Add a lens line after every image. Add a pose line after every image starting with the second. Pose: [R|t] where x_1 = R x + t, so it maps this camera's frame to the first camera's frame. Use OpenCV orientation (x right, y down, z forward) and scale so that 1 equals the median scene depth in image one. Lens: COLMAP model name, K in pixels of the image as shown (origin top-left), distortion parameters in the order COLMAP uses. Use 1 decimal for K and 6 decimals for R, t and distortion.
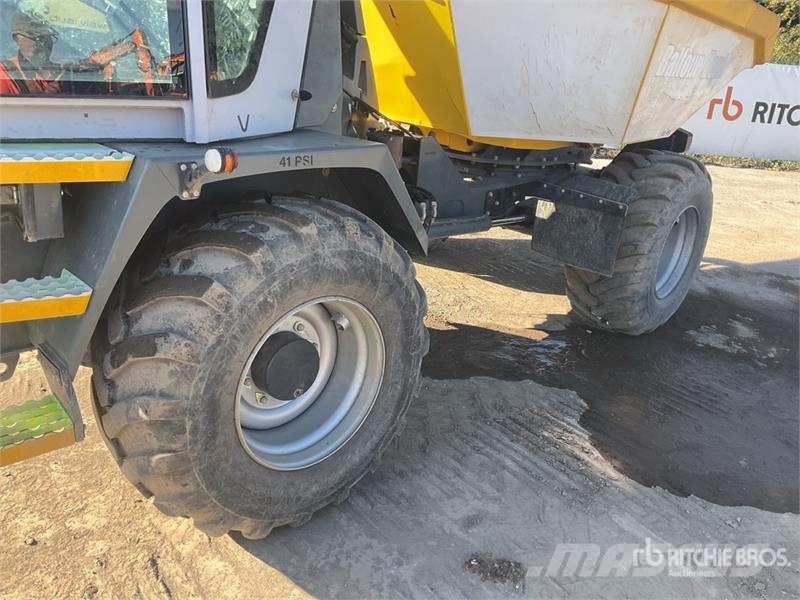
lens RADIAL K [[647.2, 0, 397.4], [0, 647.2, 291.6], [0, 0, 1]] dist [0.088146, -0.138812]
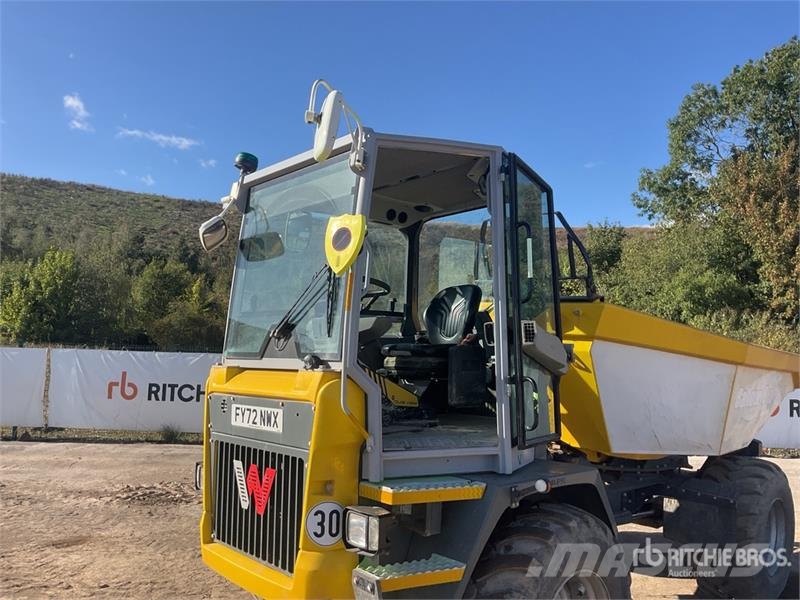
lens RADIAL K [[647.2, 0, 399.8], [0, 647.2, 307.5], [0, 0, 1]] dist [0.088146, -0.138812]
pose [[0.998555, -0.045219, -0.029048, -0.340209], [0.029338, 0.911457, -0.410349, 0.049614], [0.045032, 0.408904, 0.911466, -0.519832]]
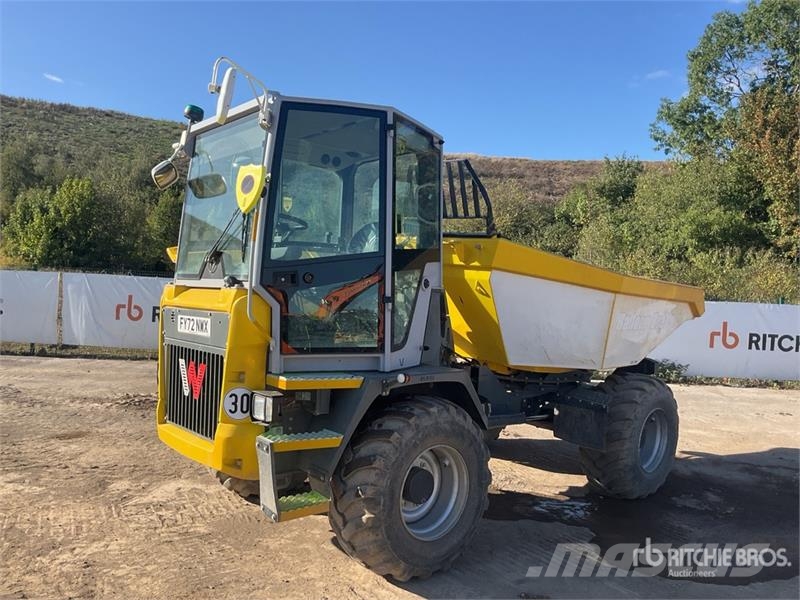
lens RADIAL K [[647.2, 0, 399.9], [0, 647.2, 303.7], [0, 0, 1]] dist [0.088146, -0.138812]
pose [[0.997797, -0.022779, -0.062315, -0.071634], [0.001606, 0.947230, -0.320550, 0.175084], [0.066328, 0.319744, 0.945180, -0.775539]]
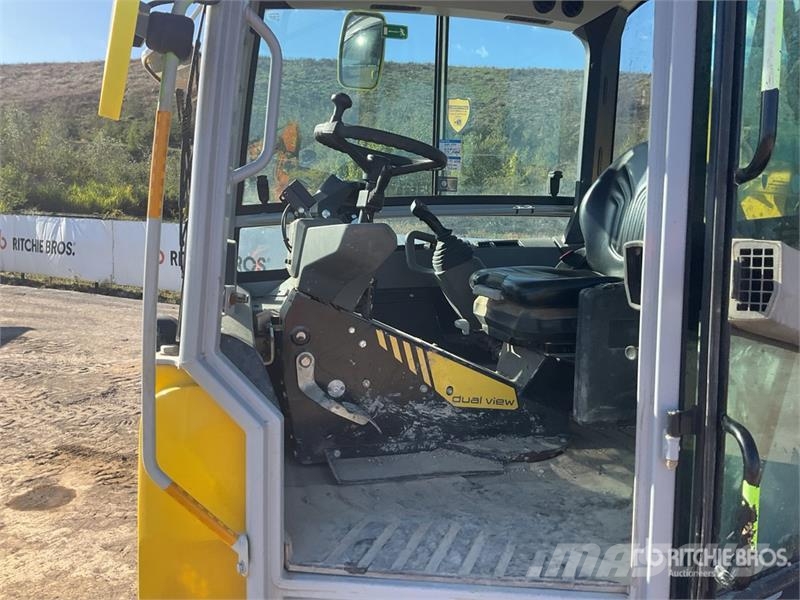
lens RADIAL K [[647.2, 0, 410.8], [0, 647.2, 313.4], [0, 0, 1]] dist [0.088146, -0.138812]
pose [[0.873419, 0.026436, -0.486252, -0.133706], [-0.136970, 0.971550, -0.193209, -0.270143], [0.467311, 0.235354, 0.852191, 0.187447]]
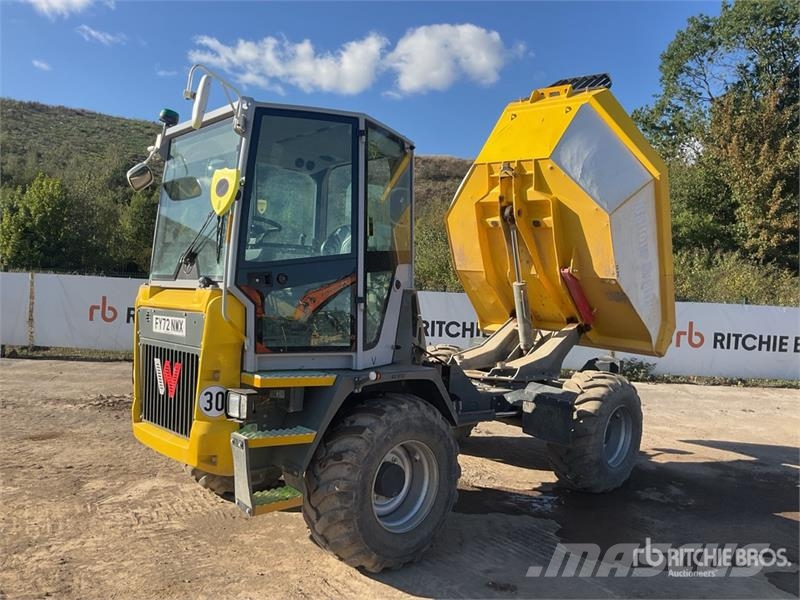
lens RADIAL K [[647.2, 0, 399.2], [0, 647.2, 304.3], [0, 0, 1]] dist [0.088146, -0.138812]
pose [[0.999336, -0.024232, -0.027194, -0.057971], [0.014225, 0.946950, -0.321066, 0.193003], [0.033531, 0.320466, 0.946666, -0.819430]]
